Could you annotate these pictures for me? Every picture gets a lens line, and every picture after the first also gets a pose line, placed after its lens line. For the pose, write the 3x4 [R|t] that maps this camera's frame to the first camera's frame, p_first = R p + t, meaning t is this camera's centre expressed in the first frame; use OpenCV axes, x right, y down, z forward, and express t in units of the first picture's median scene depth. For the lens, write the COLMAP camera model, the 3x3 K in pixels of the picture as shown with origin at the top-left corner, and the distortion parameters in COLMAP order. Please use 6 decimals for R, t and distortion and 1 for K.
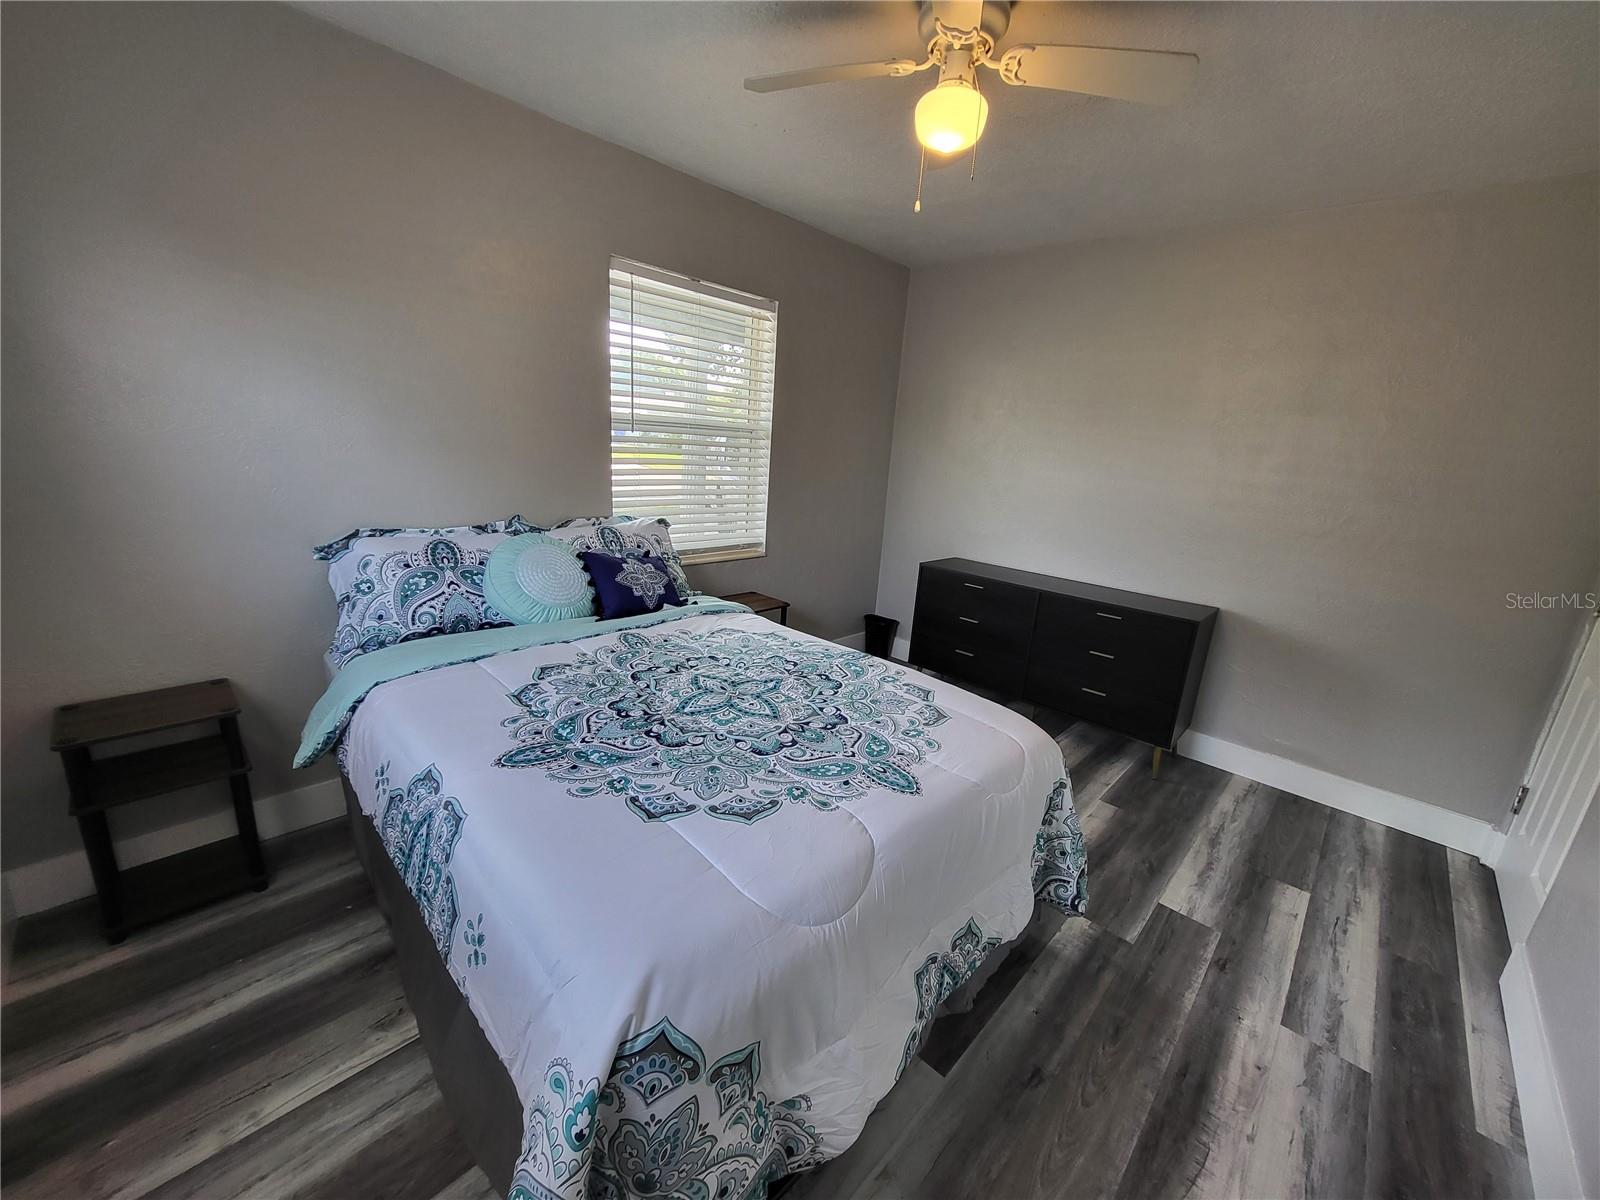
lens RADIAL K [[625.9, 0, 801.6], [0, 625.9, 604.8], [0, 0, 1]] dist [-0.002262, -0.000353]
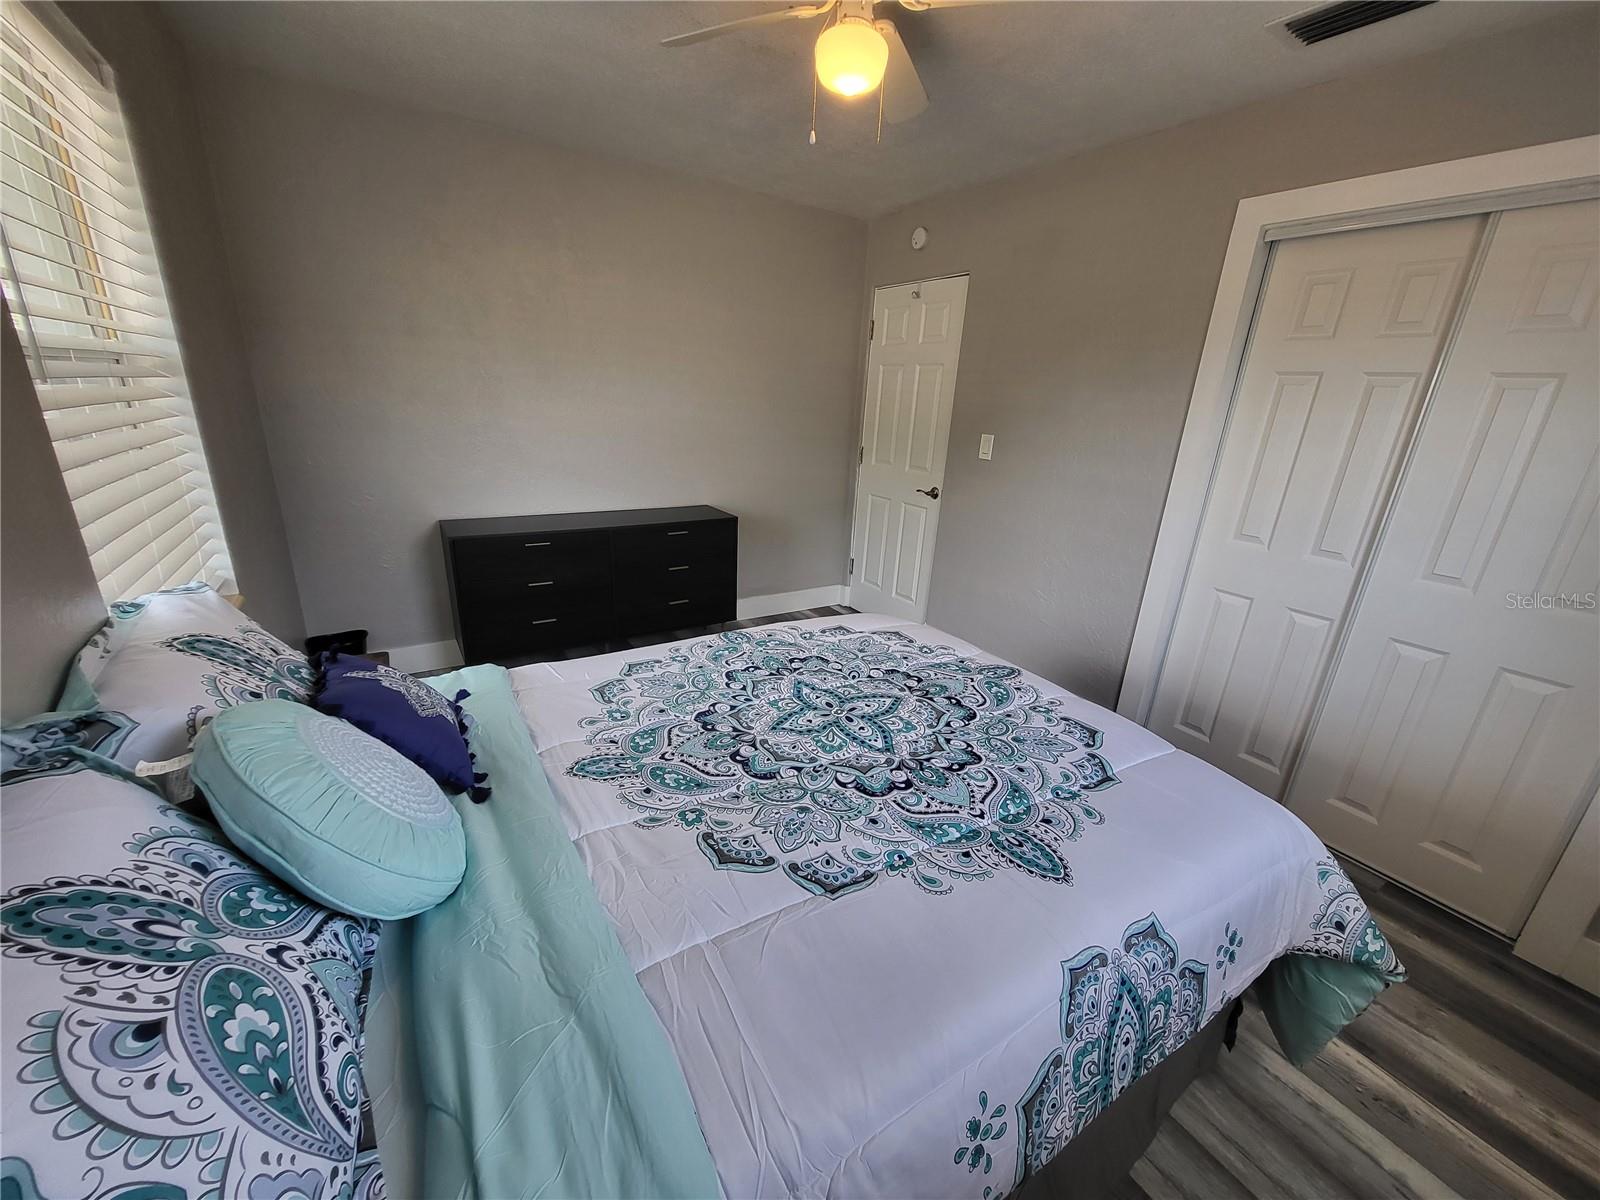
lens RADIAL K [[628.3, 0, 801.3], [0, 628.3, 604.5], [0, 0, 1]] dist [-0.000826, -0.000374]
pose [[0.240062, -0.361161, 0.901073, -0.801233], [0.214889, 0.924960, 0.313484, -0.261880], [-0.946675, 0.118375, 0.299657, 0.729353]]
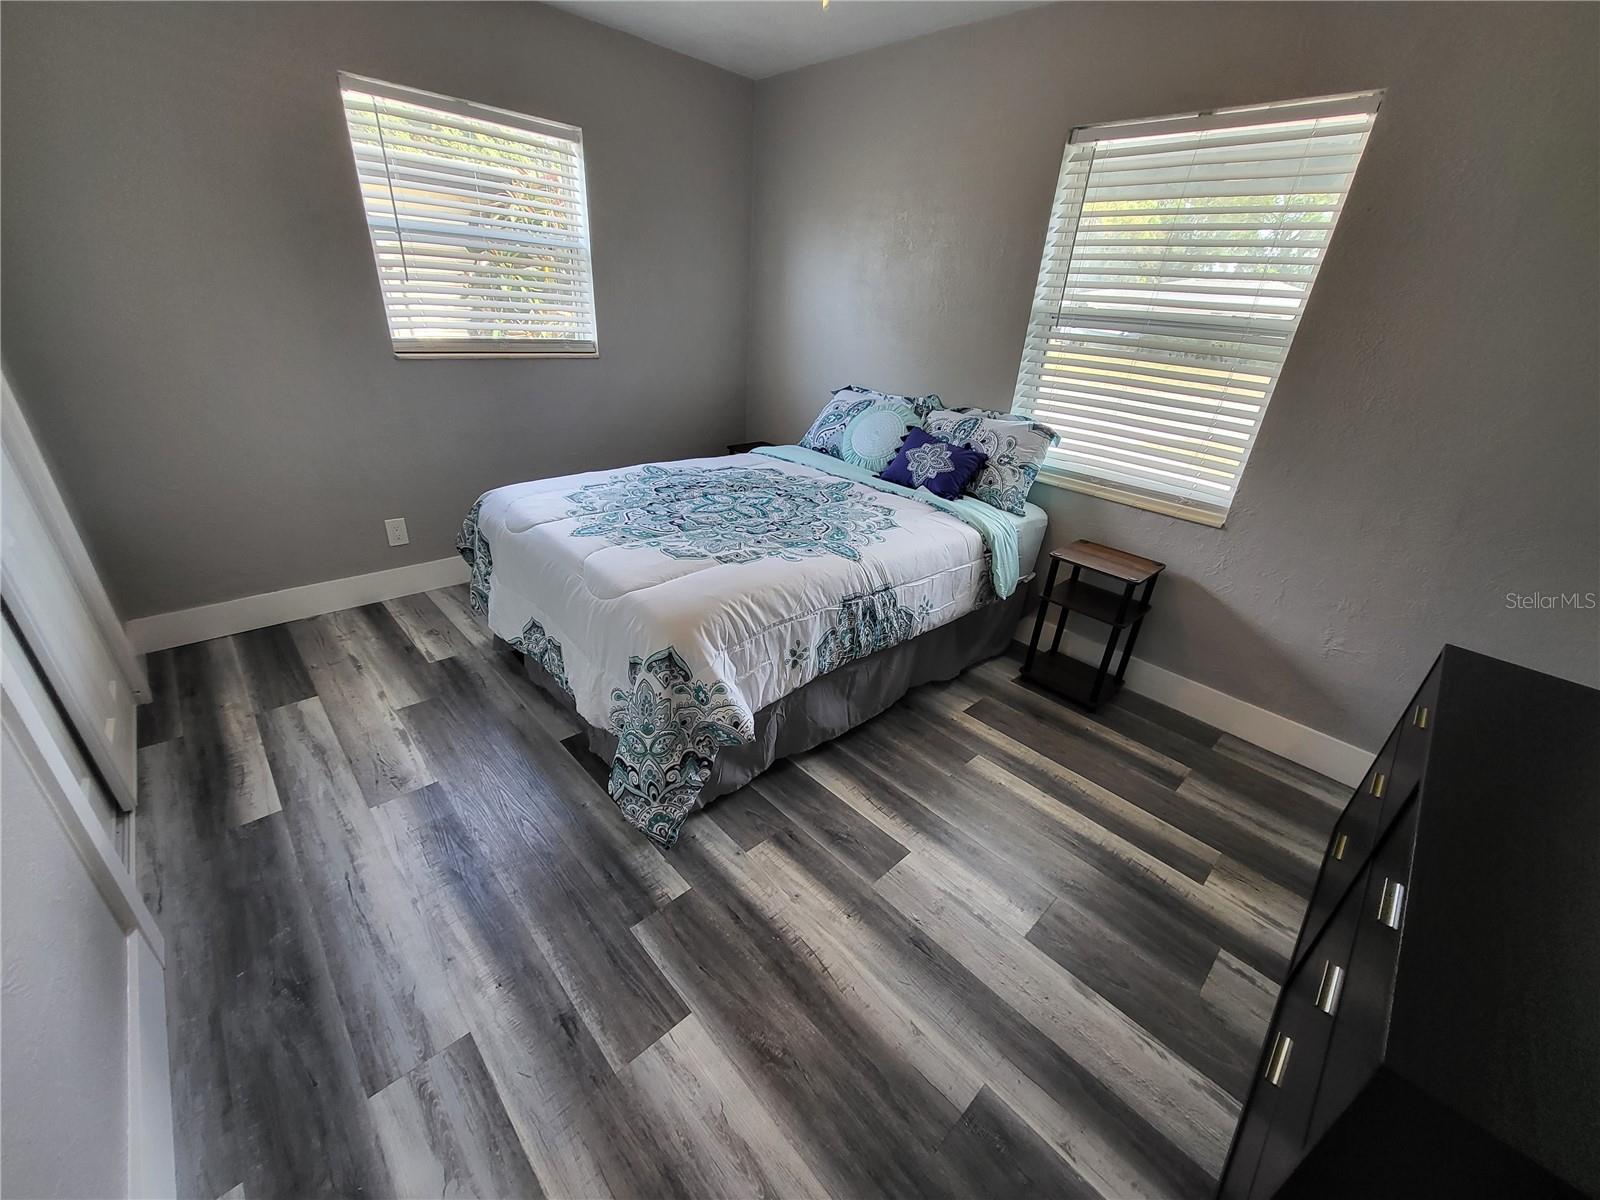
lens RADIAL K [[625.9, 0, 801.6], [0, 625.9, 604.8], [0, 0, 1]] dist [-0.002262, -0.000353]
pose [[-0.042527, 0.372126, -0.927207, 1.138978], [-0.326679, 0.871856, 0.364895, -0.194773], [0.944178, 0.318417, 0.084489, 1.030100]]
